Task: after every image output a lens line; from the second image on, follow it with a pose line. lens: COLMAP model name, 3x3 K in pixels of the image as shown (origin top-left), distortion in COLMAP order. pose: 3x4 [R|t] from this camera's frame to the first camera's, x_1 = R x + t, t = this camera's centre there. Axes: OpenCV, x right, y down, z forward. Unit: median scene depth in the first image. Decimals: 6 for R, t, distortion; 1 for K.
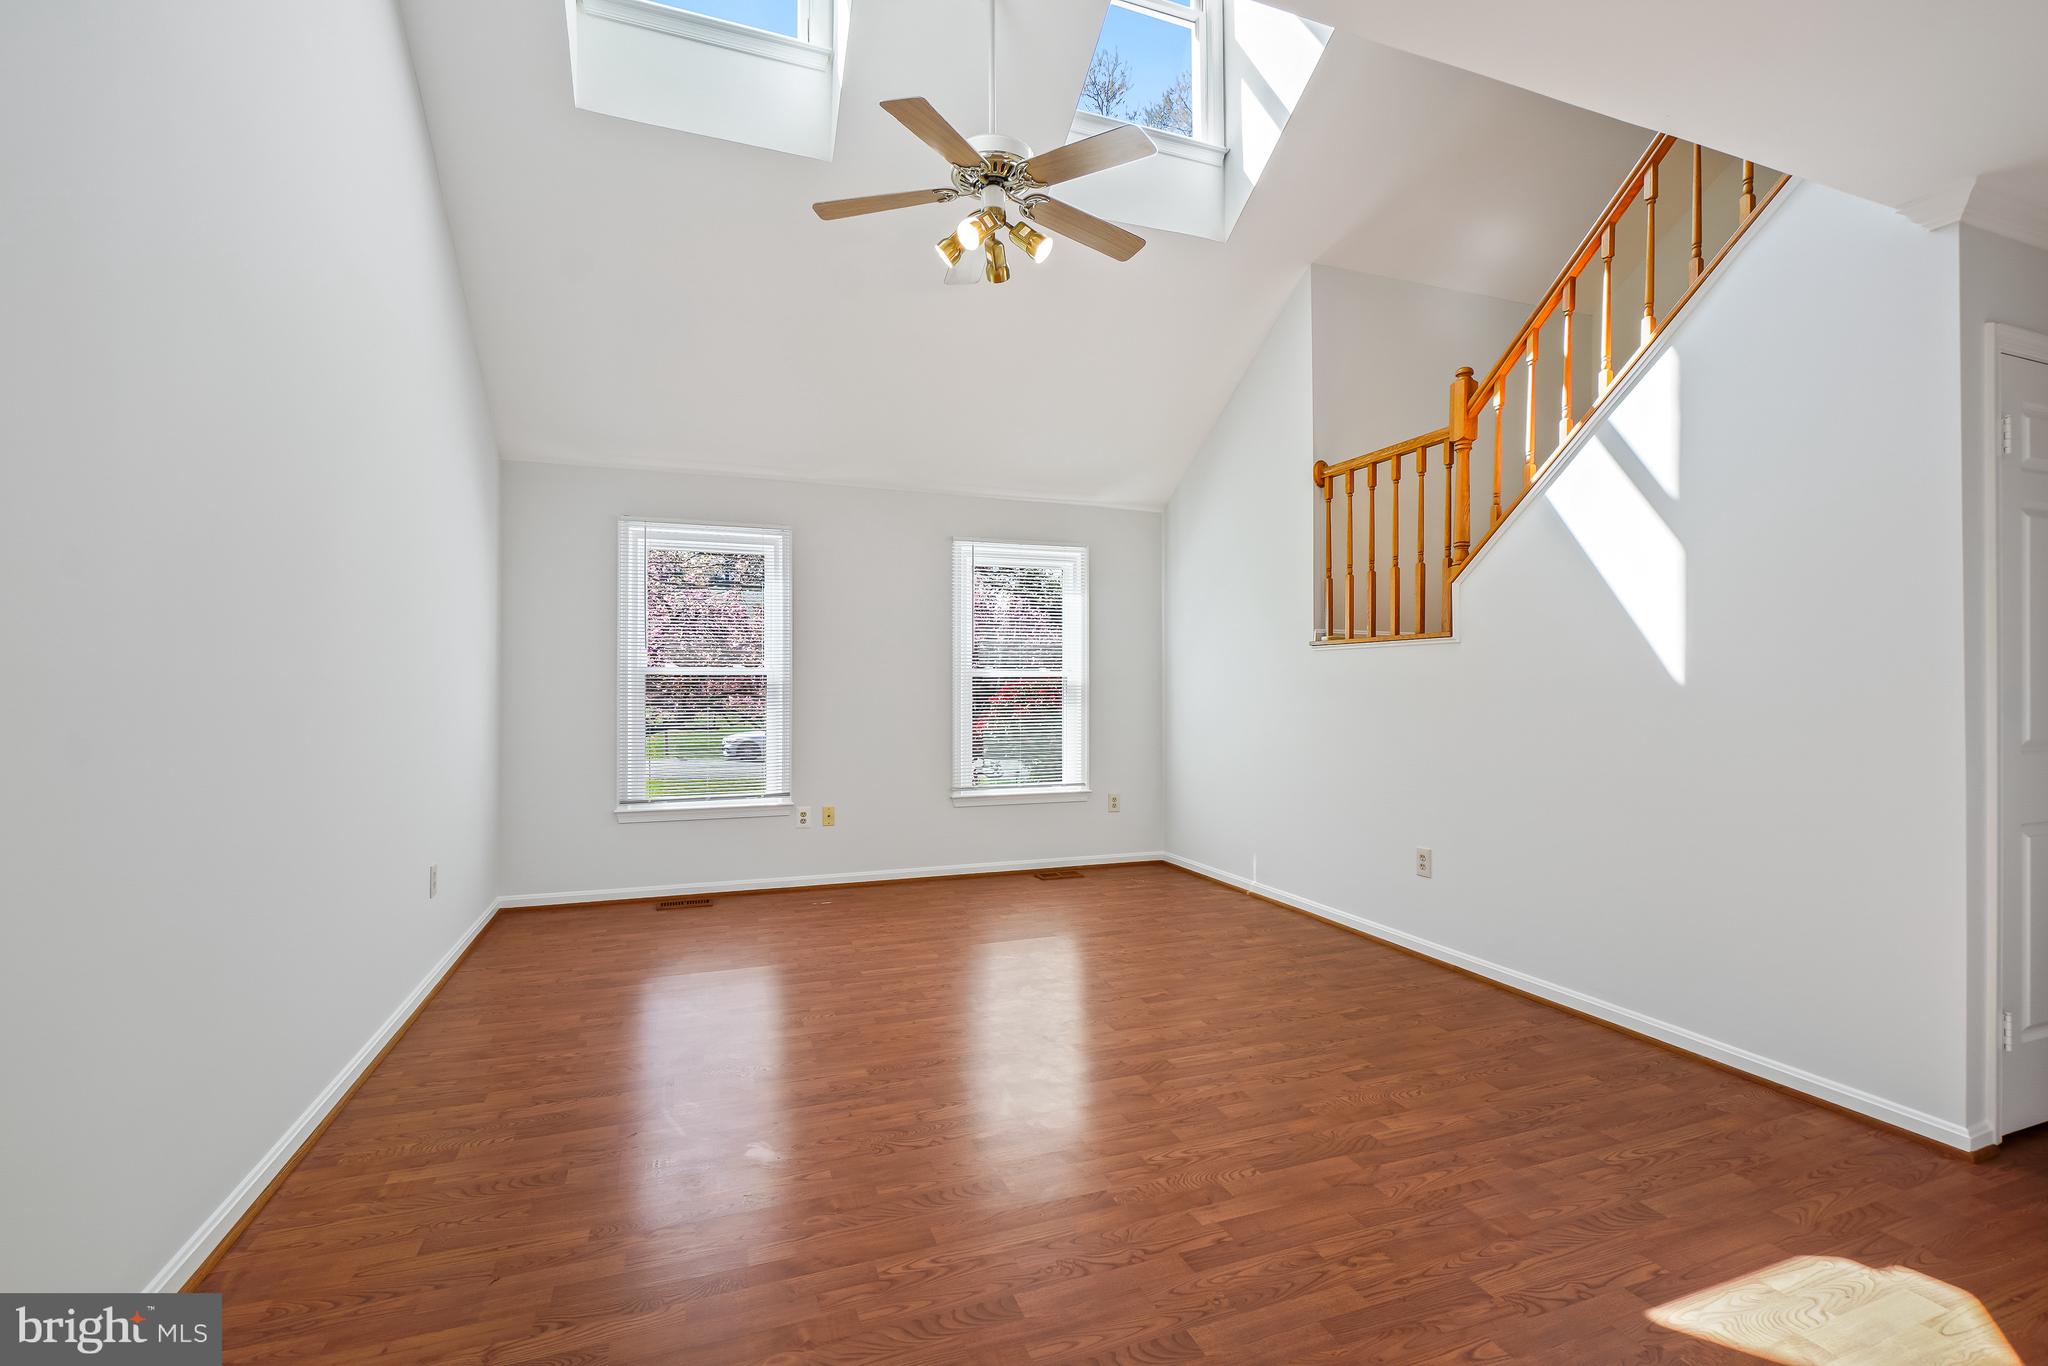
lens RADIAL K [[903.6, 0, 1020.3], [0, 903.6, 689.0], [0, 0, 1]] dist [-0.001140, -0.000723]
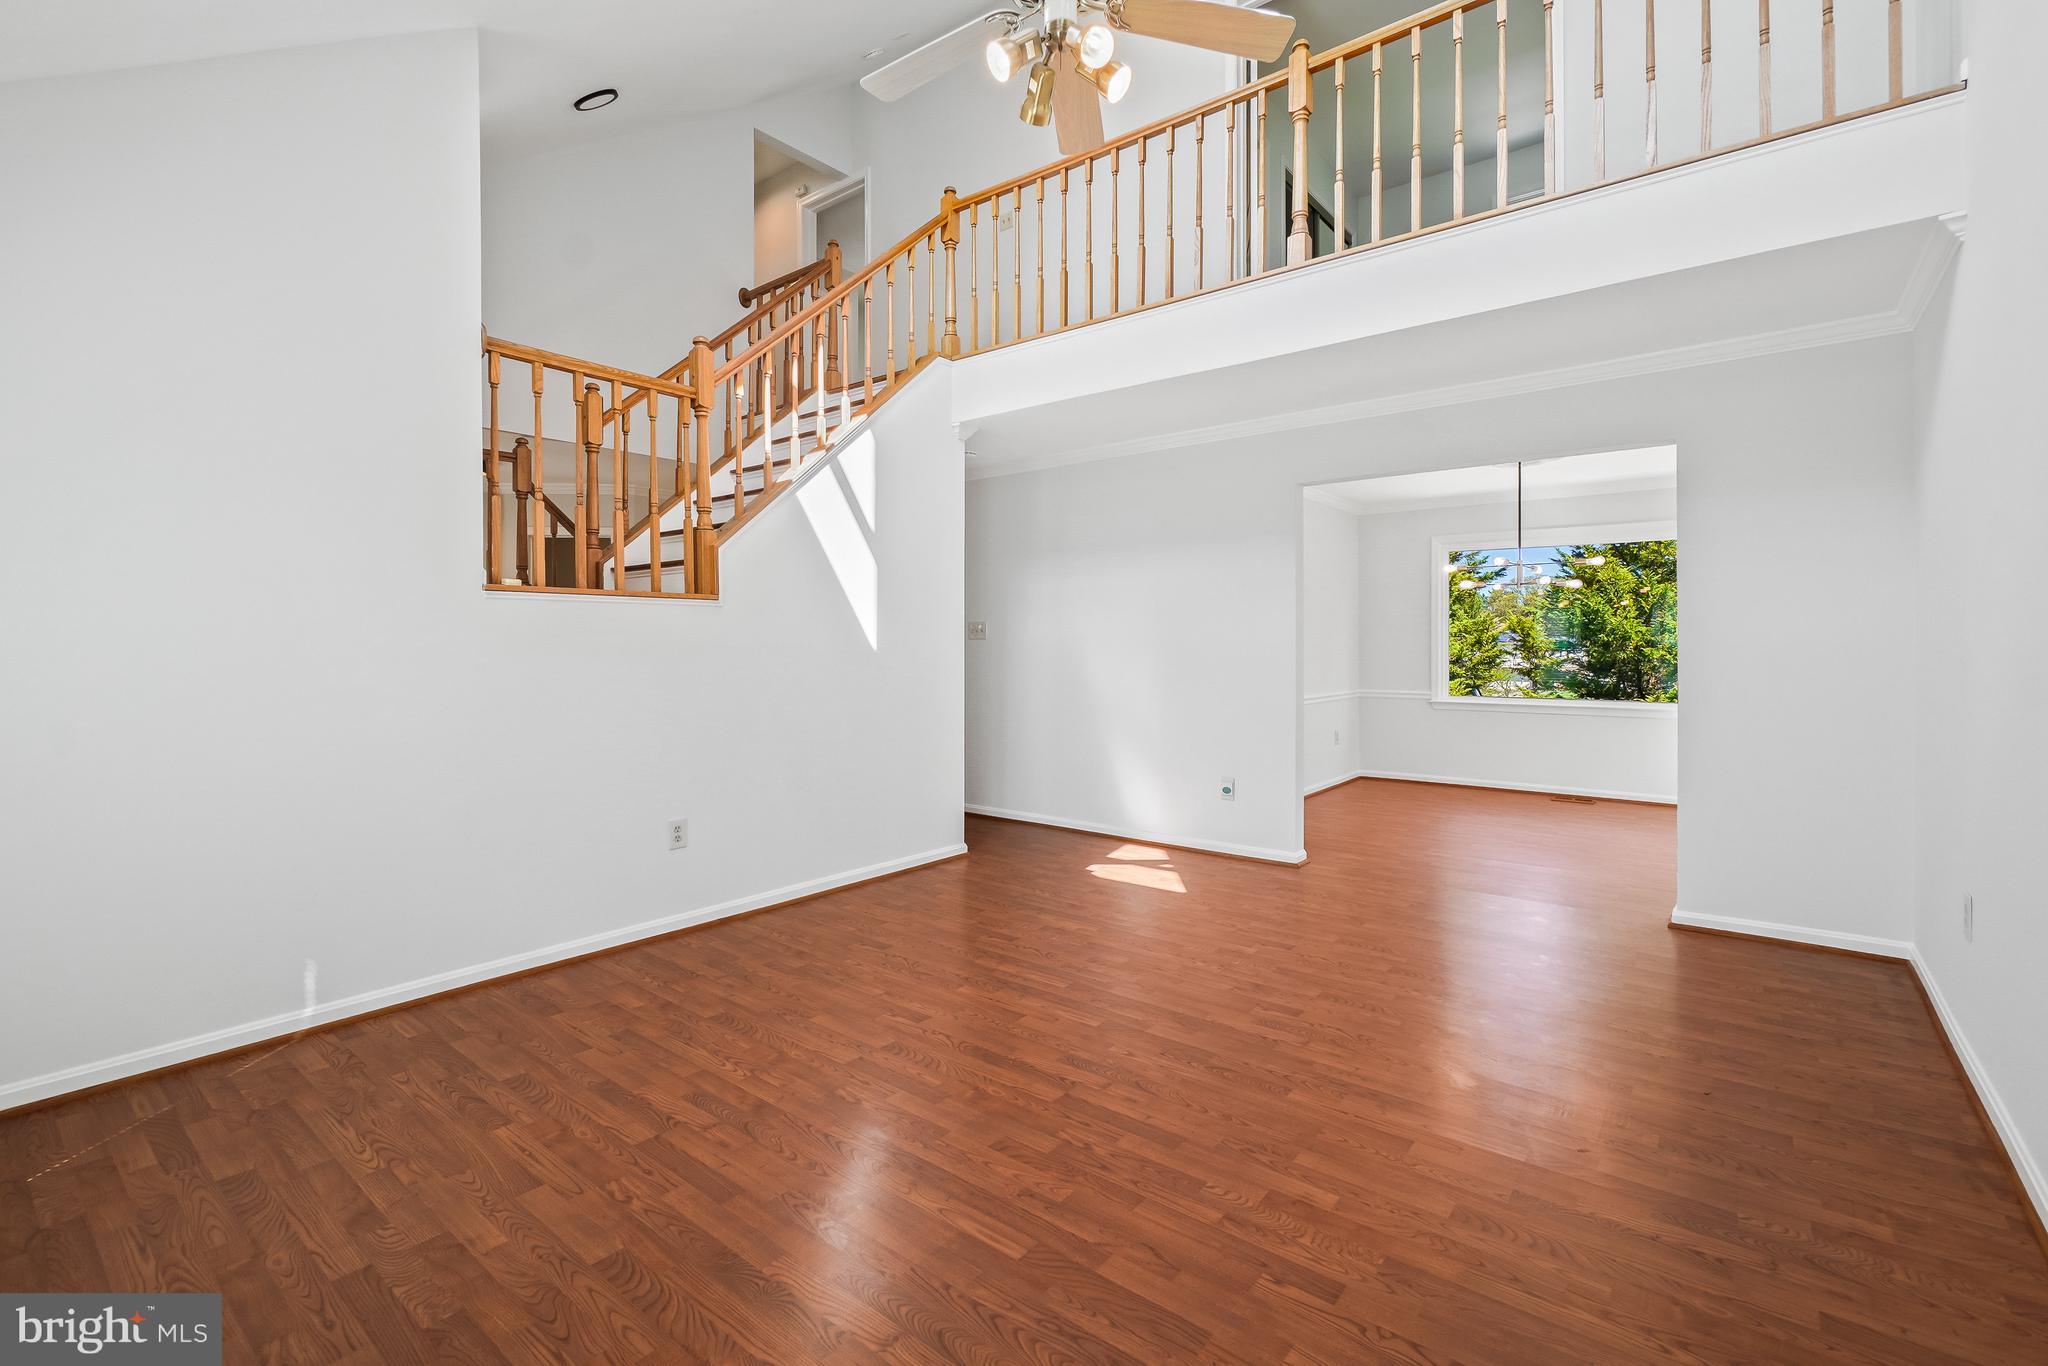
lens RADIAL K [[899.1, 0, 1018.1], [0, 899.1, 664.6], [0, 0, 1]] dist [0.000163, -0.004088]
pose [[-0.517502, -0.017207, 0.855509, -0.632615], [-0.000459, 0.999803, 0.019832, -0.006030], [-0.855682, 0.009871, -0.517408, 1.371920]]
